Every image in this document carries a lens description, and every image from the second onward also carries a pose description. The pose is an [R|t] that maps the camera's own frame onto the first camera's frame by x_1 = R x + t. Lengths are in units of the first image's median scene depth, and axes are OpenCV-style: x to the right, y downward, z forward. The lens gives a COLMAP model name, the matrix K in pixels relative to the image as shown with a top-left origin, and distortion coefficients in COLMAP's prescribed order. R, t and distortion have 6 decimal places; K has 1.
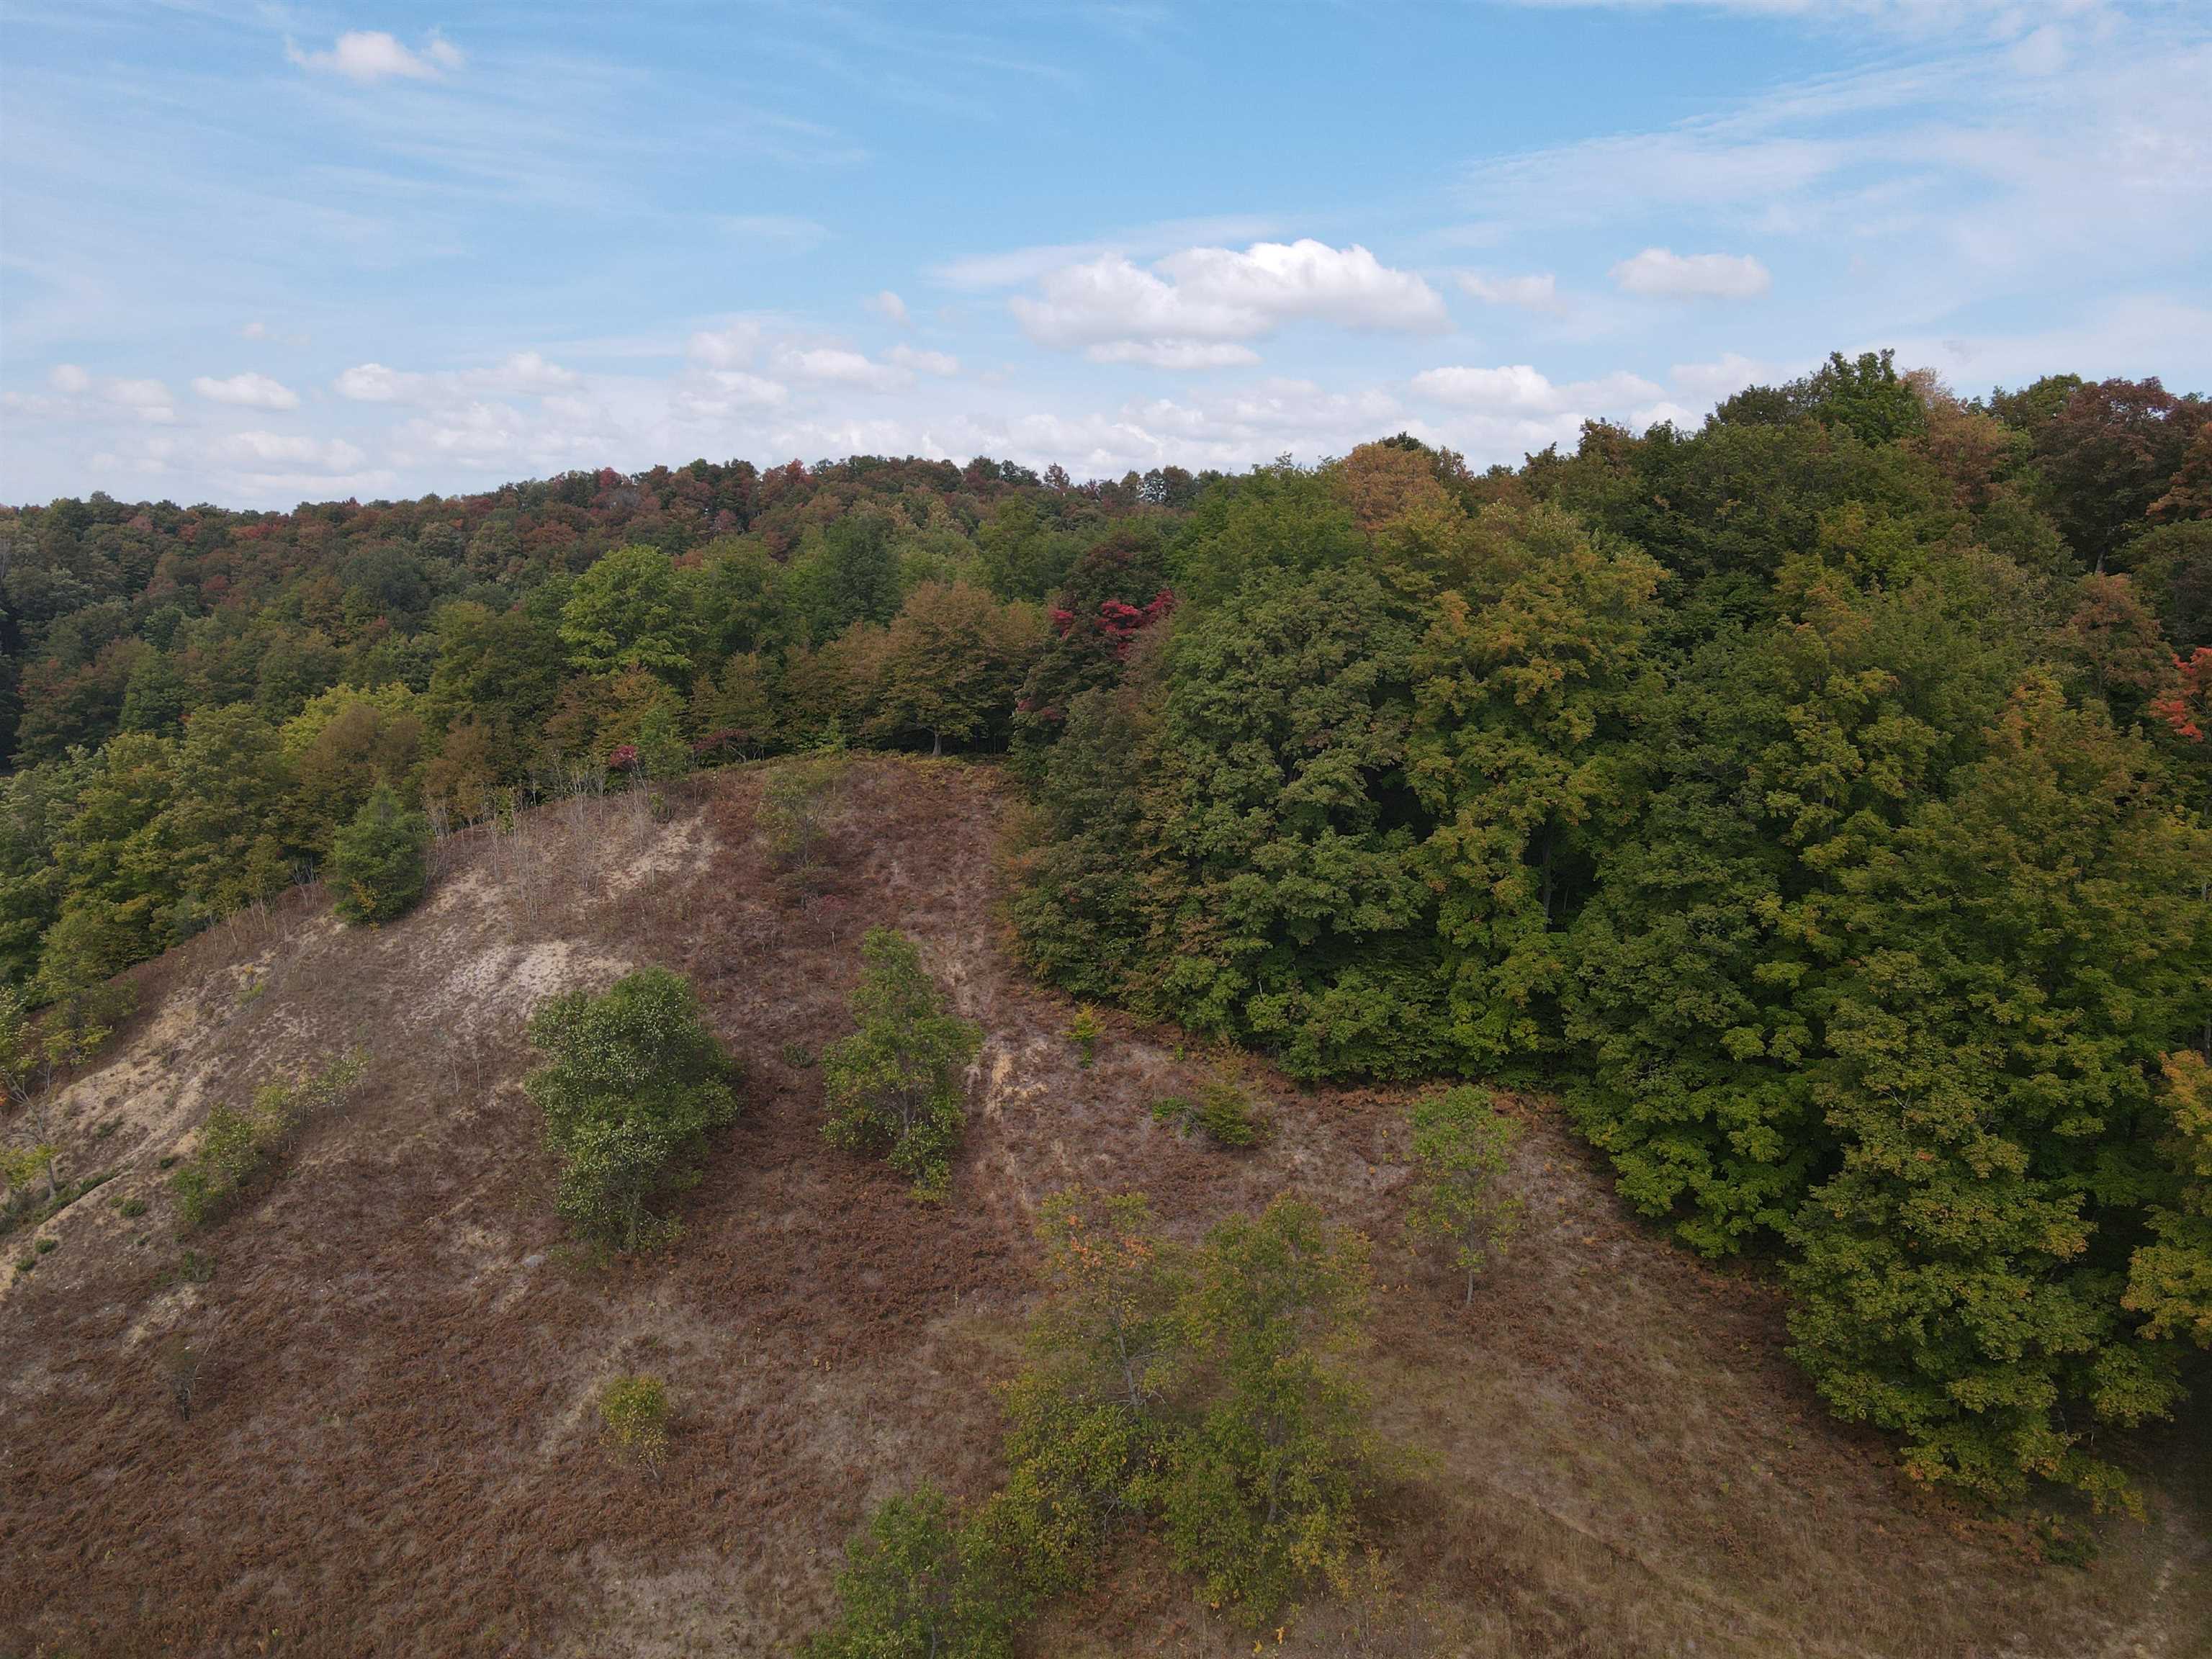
lens RADIAL K [[1608.4, 0, 1105.1], [0, 1608.4, 848.3], [0, 0, 1]] dist [0.009221, 0.006594]
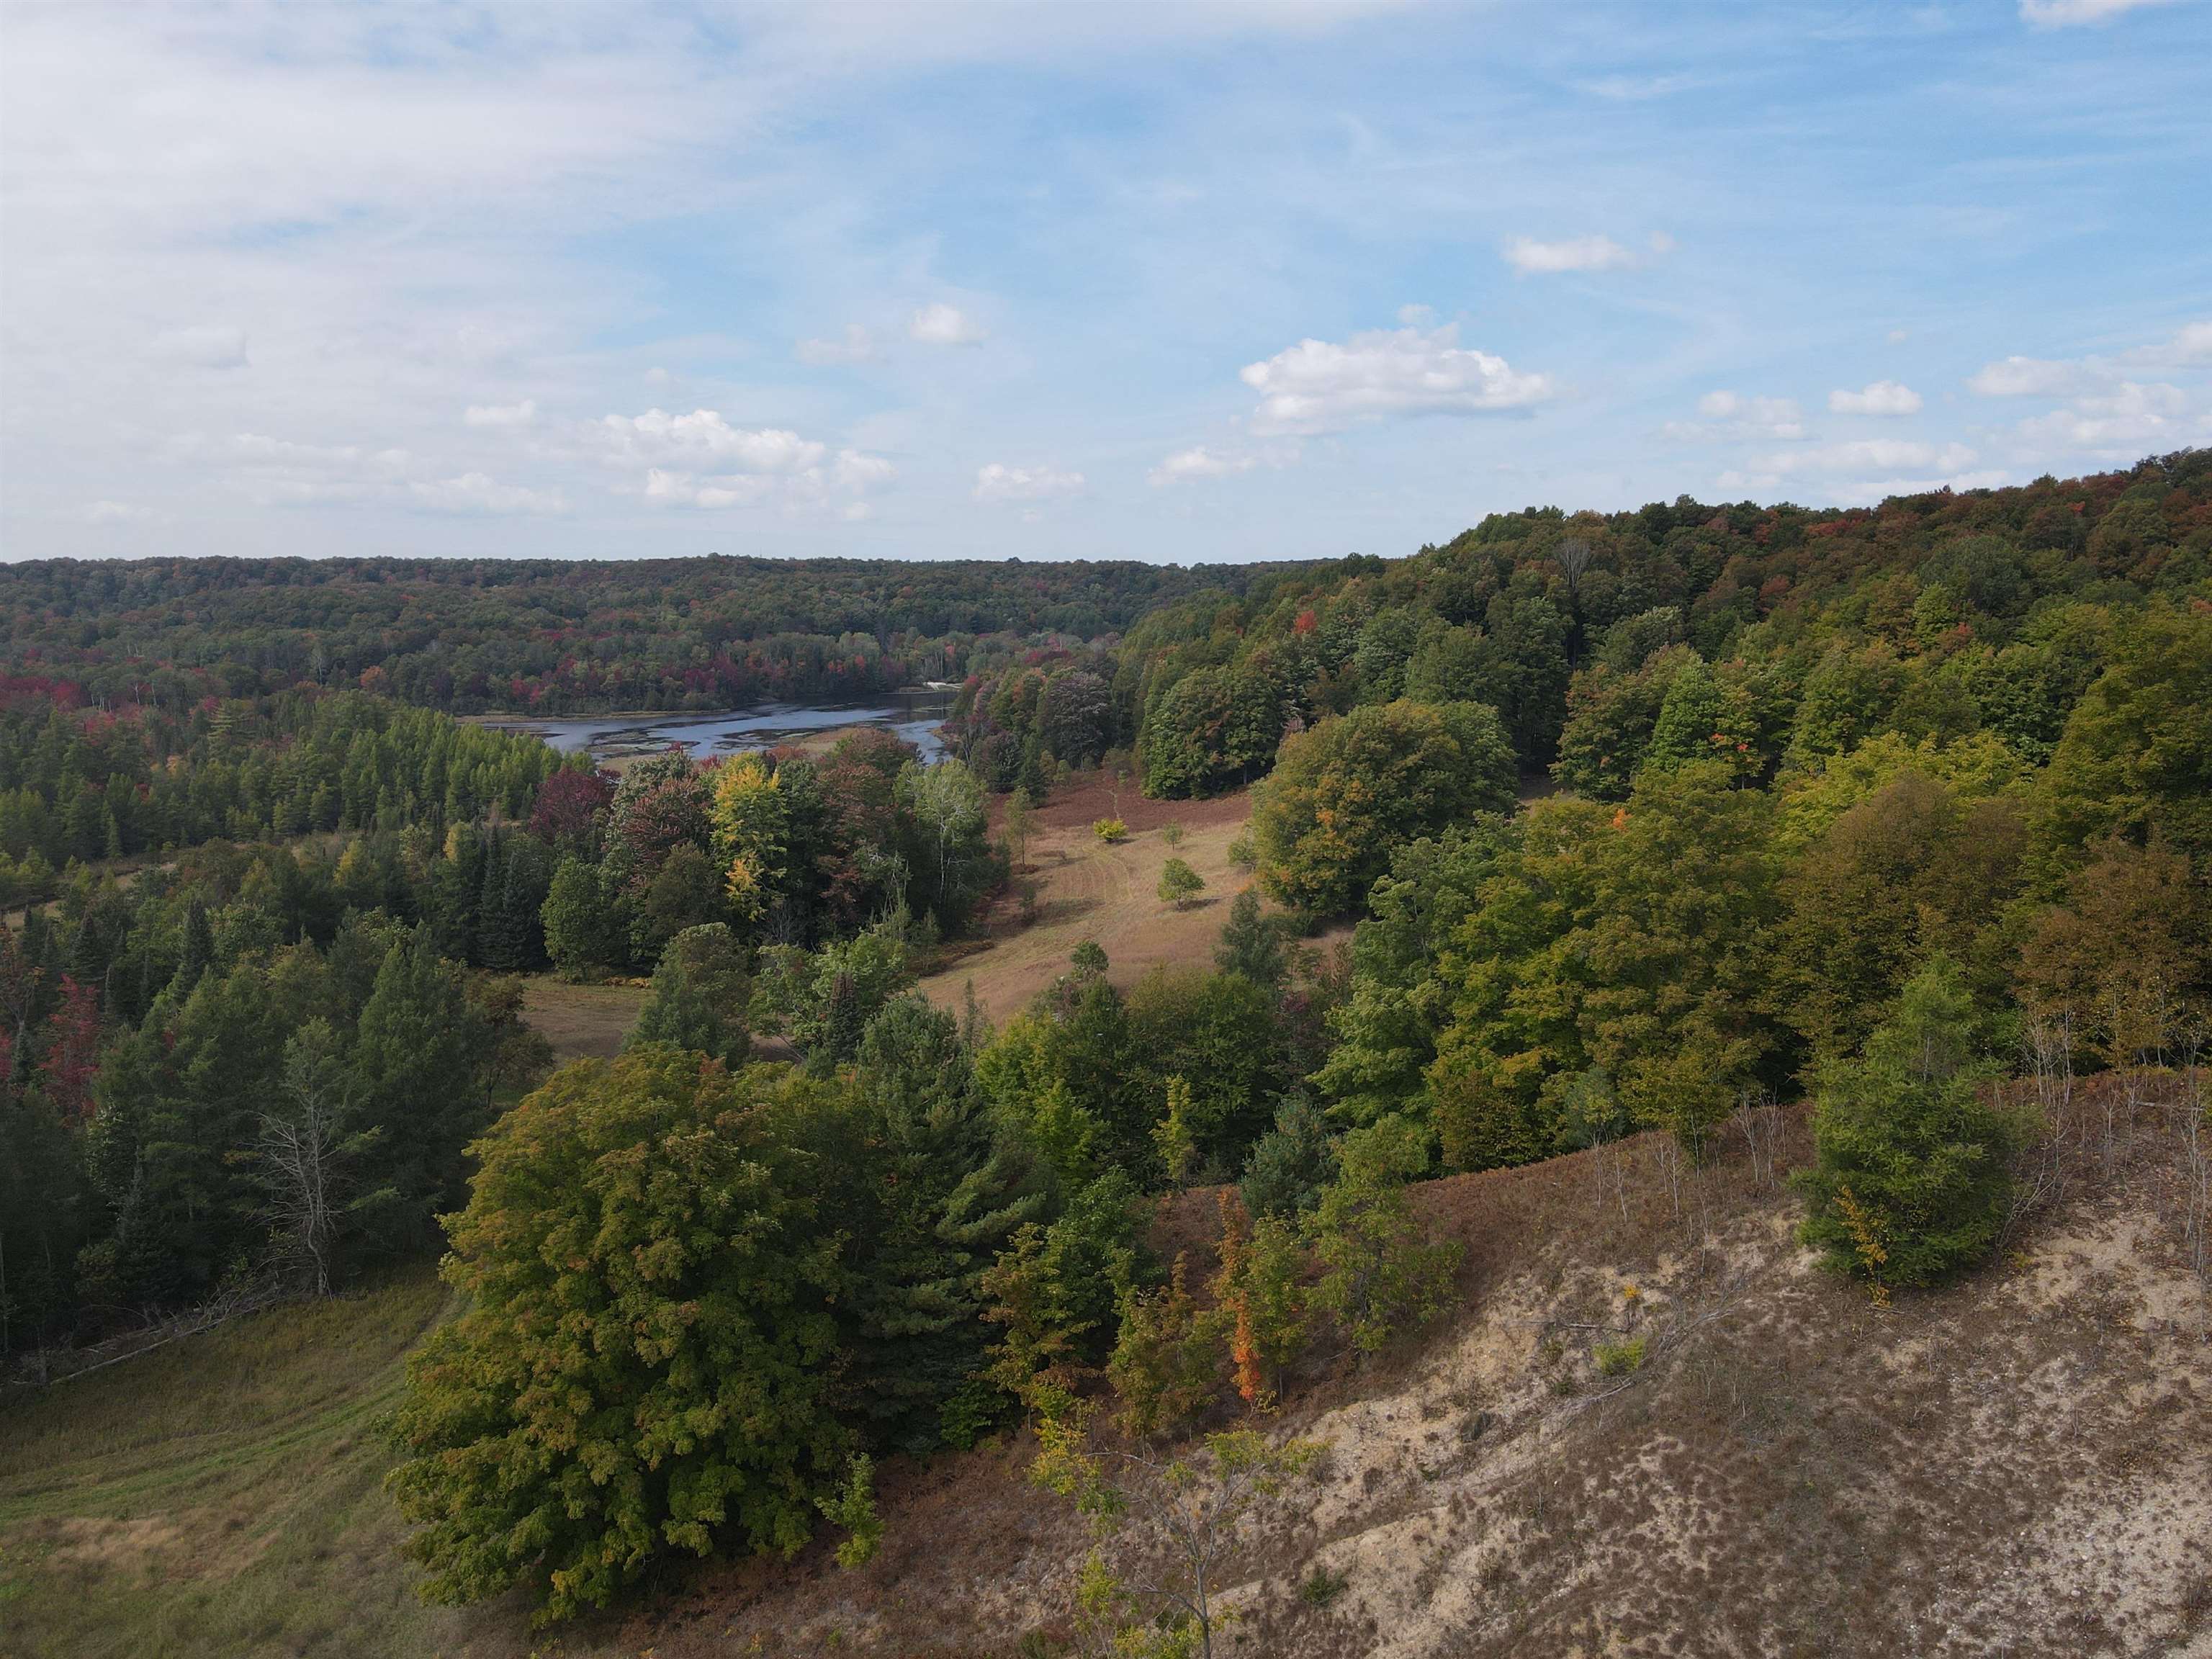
lens RADIAL K [[1678.2, 0, 1106.0], [0, 1678.2, 814.4], [0, 0, 1]] dist [0.023105, 0.000591]
pose [[0.634457, 0.097524, -0.766781, -0.197722], [-0.120459, 0.992363, 0.026544, -0.060712], [0.763514, 0.075524, 0.641359, 0.427866]]
